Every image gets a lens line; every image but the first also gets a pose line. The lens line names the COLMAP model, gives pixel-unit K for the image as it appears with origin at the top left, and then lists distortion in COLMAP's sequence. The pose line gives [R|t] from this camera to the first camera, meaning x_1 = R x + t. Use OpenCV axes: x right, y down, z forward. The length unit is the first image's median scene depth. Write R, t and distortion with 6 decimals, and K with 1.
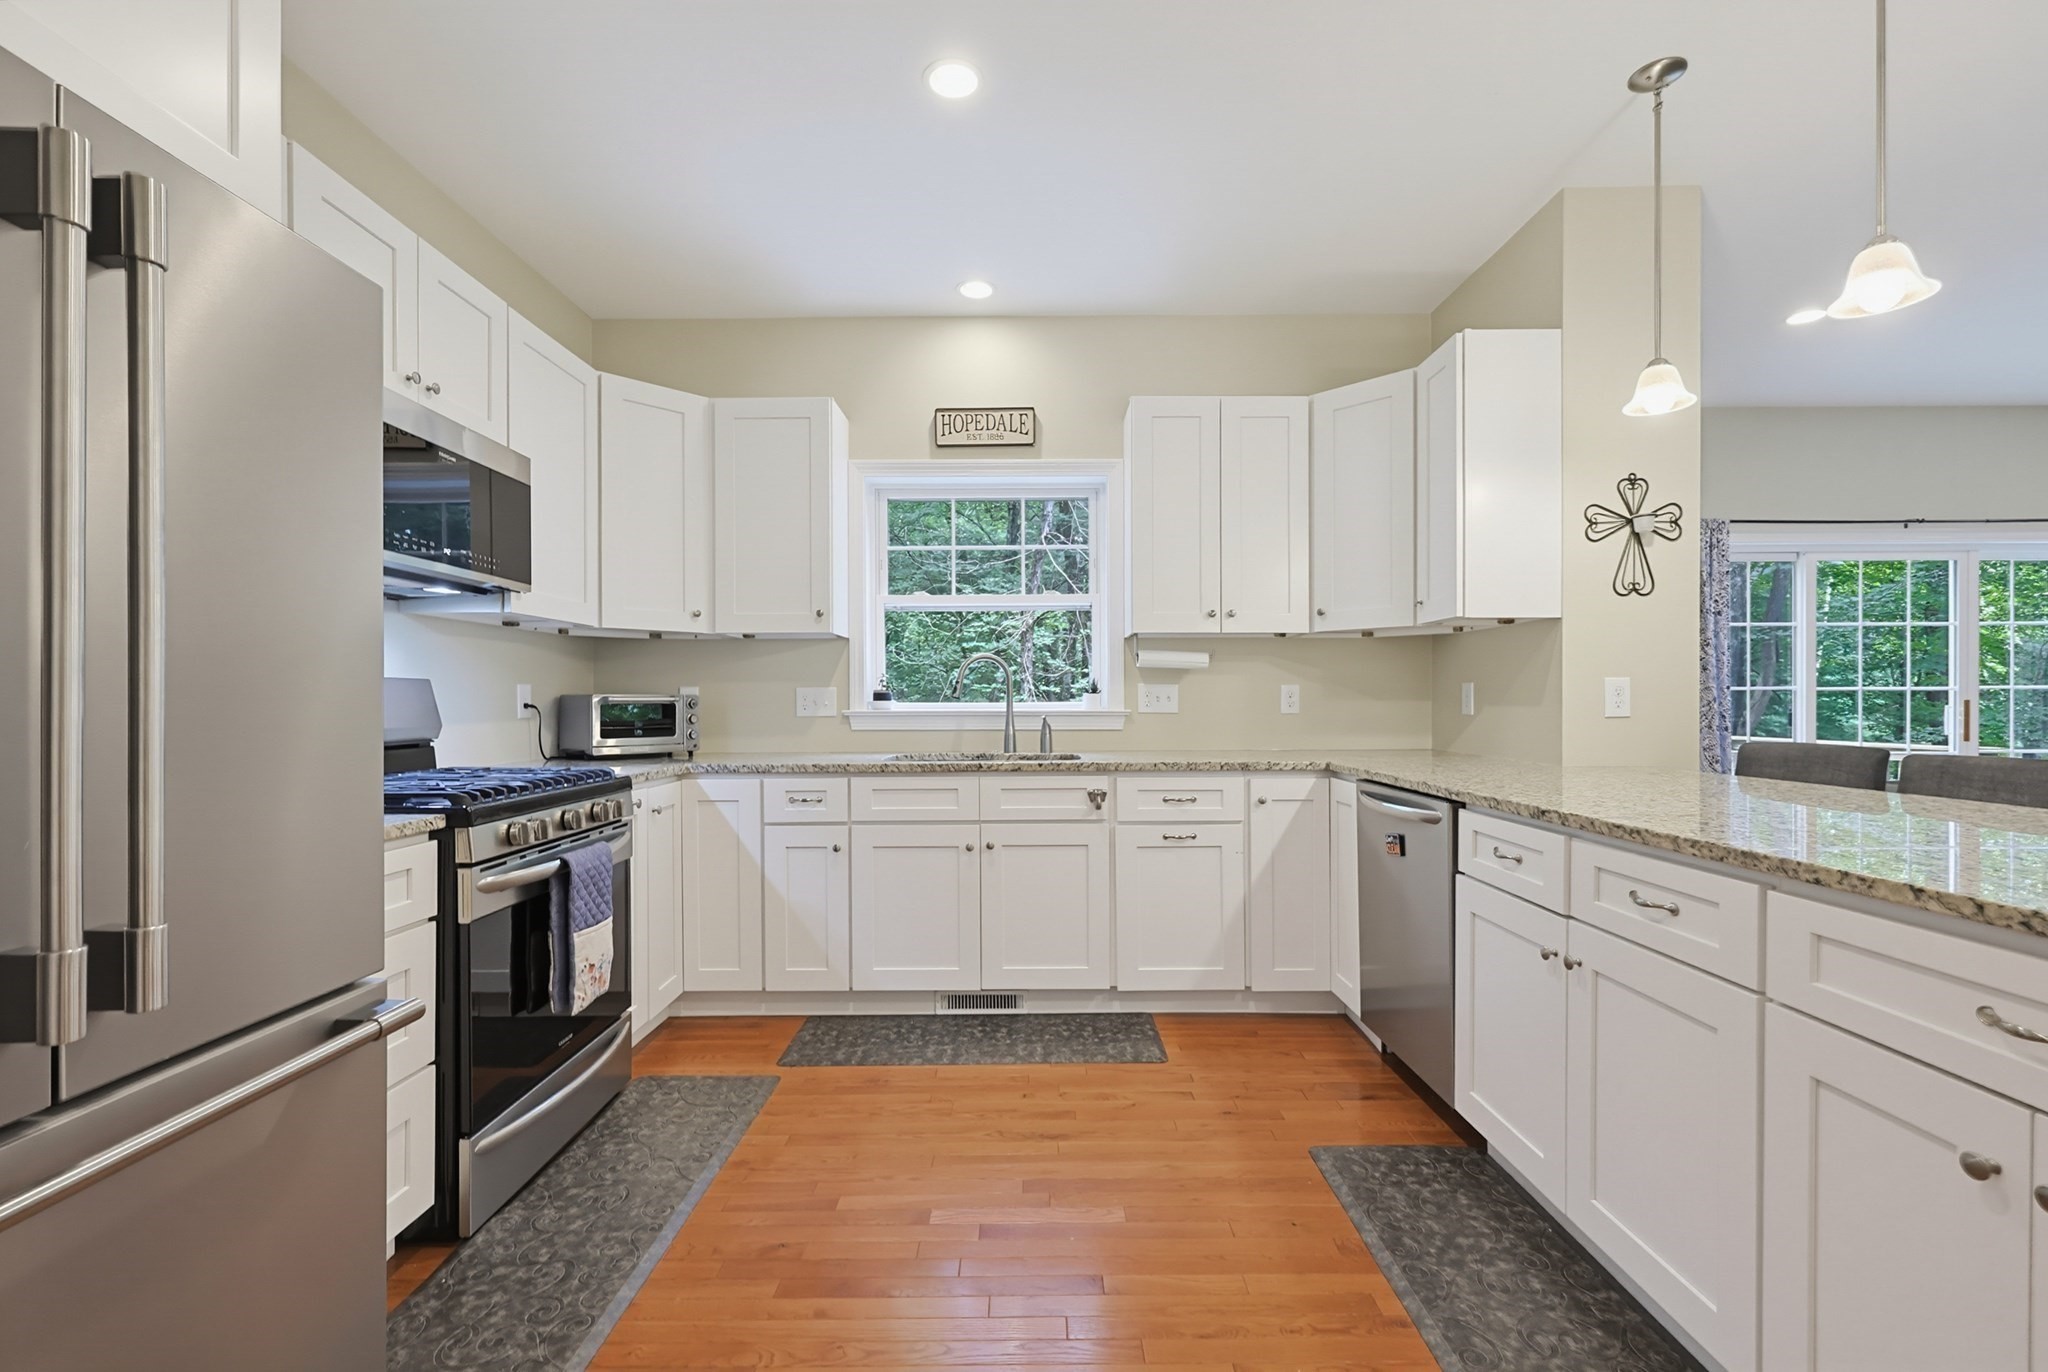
lens RADIAL K [[872.0, 0, 1027.6], [0, 872.0, 693.3], [0, 0, 1]] dist [0.000651, -0.000061]
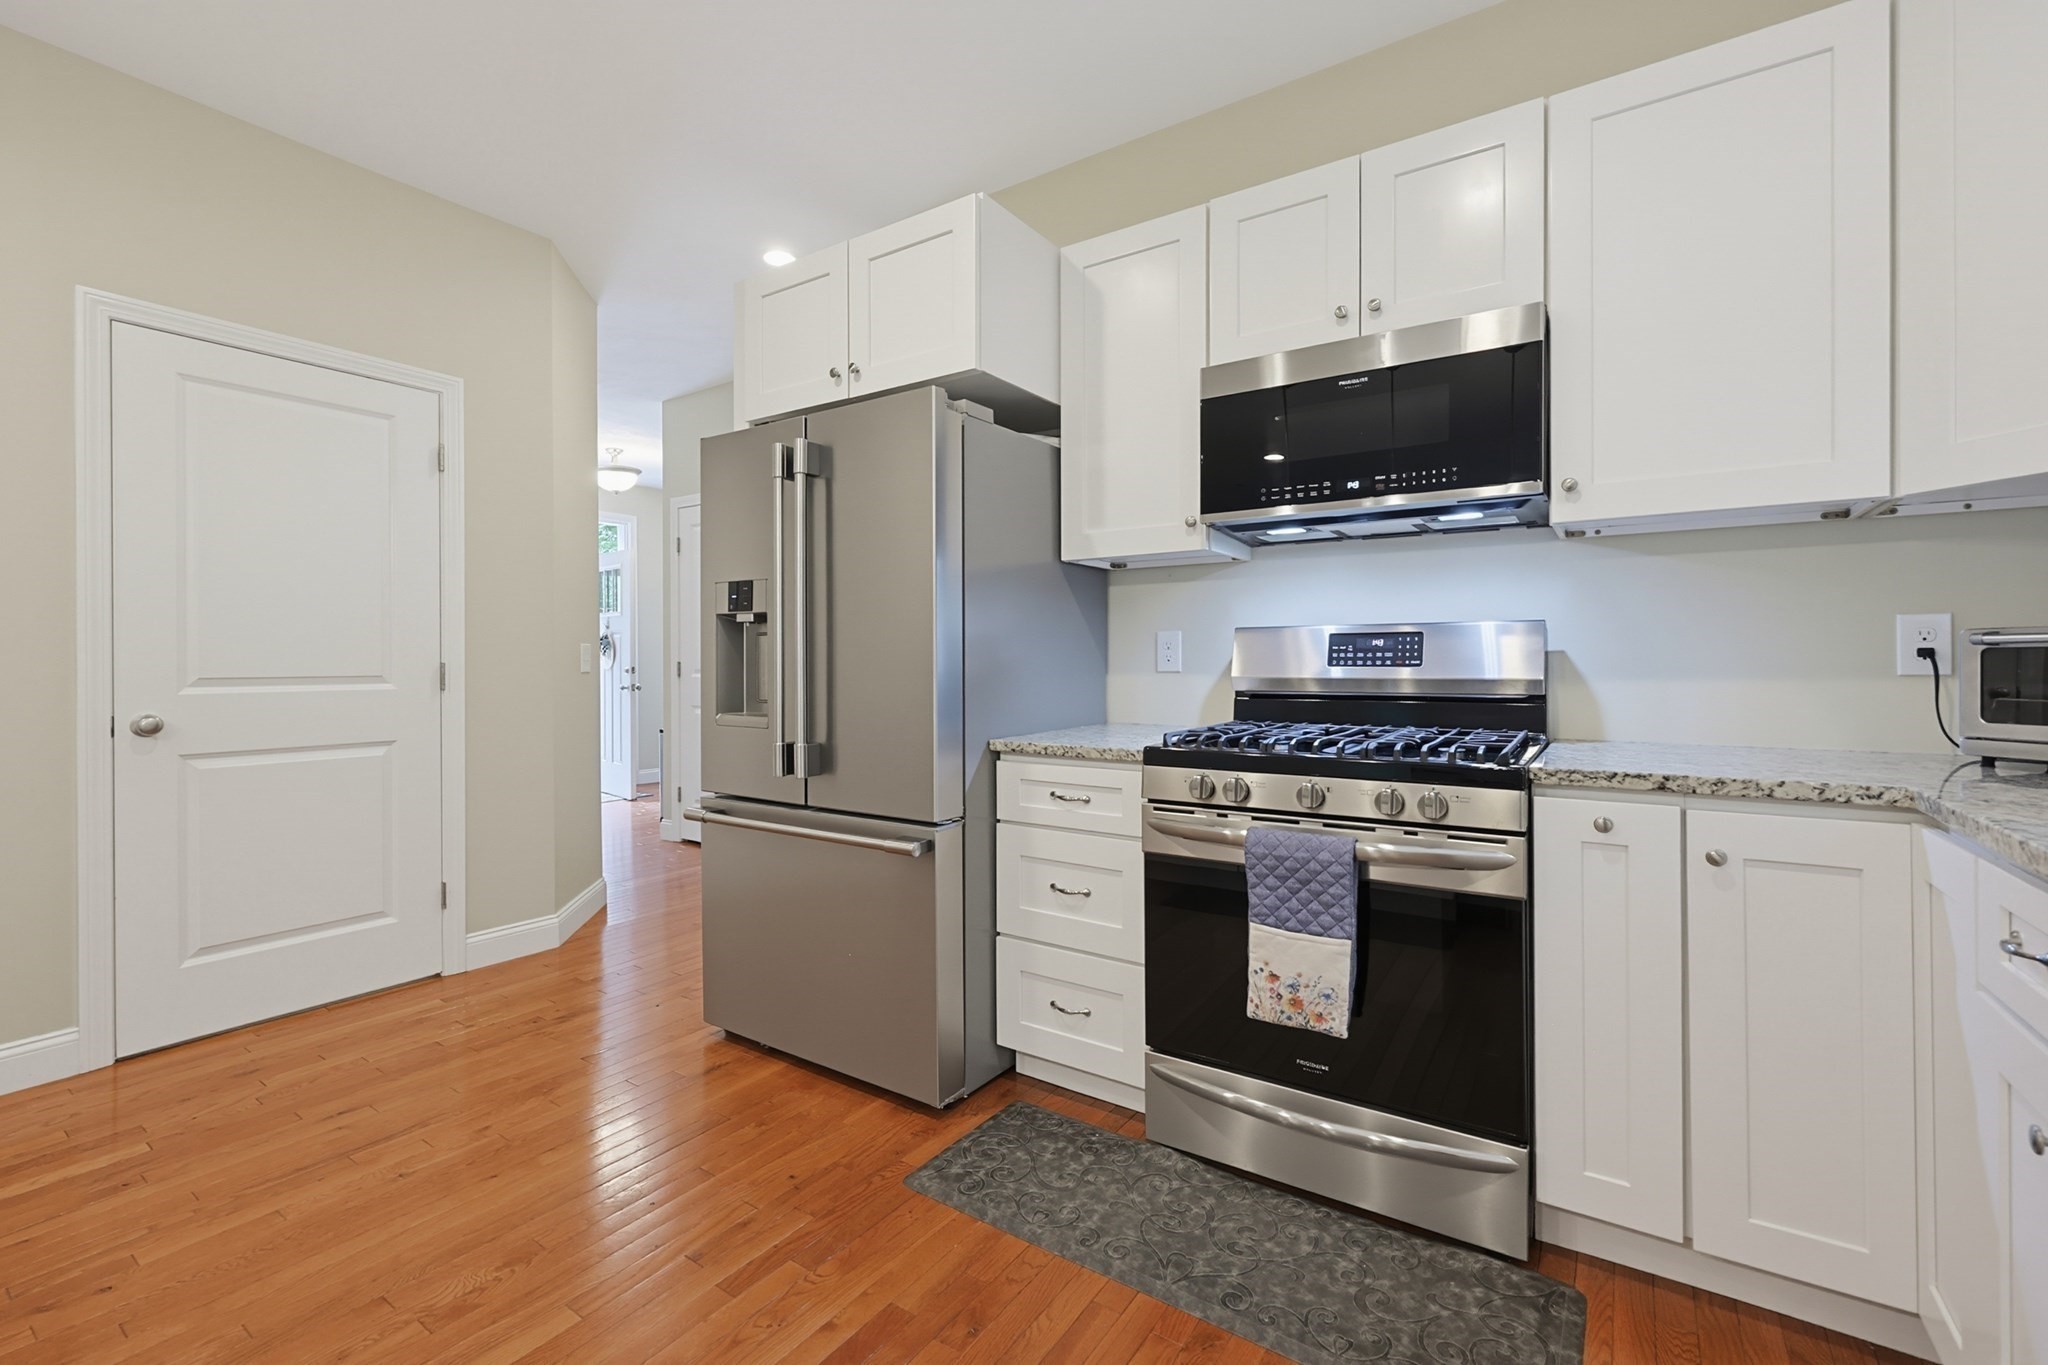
lens RADIAL K [[878.9, 0, 1029.5], [0, 878.9, 661.7], [0, 0, 1]] dist [-0.000499, 0.000065]
pose [[-0.555498, 0.005312, -0.831501, 0.207040], [0.012539, 0.999919, -0.001988, 0.014675], [0.831423, -0.011531, -0.555520, 0.875059]]
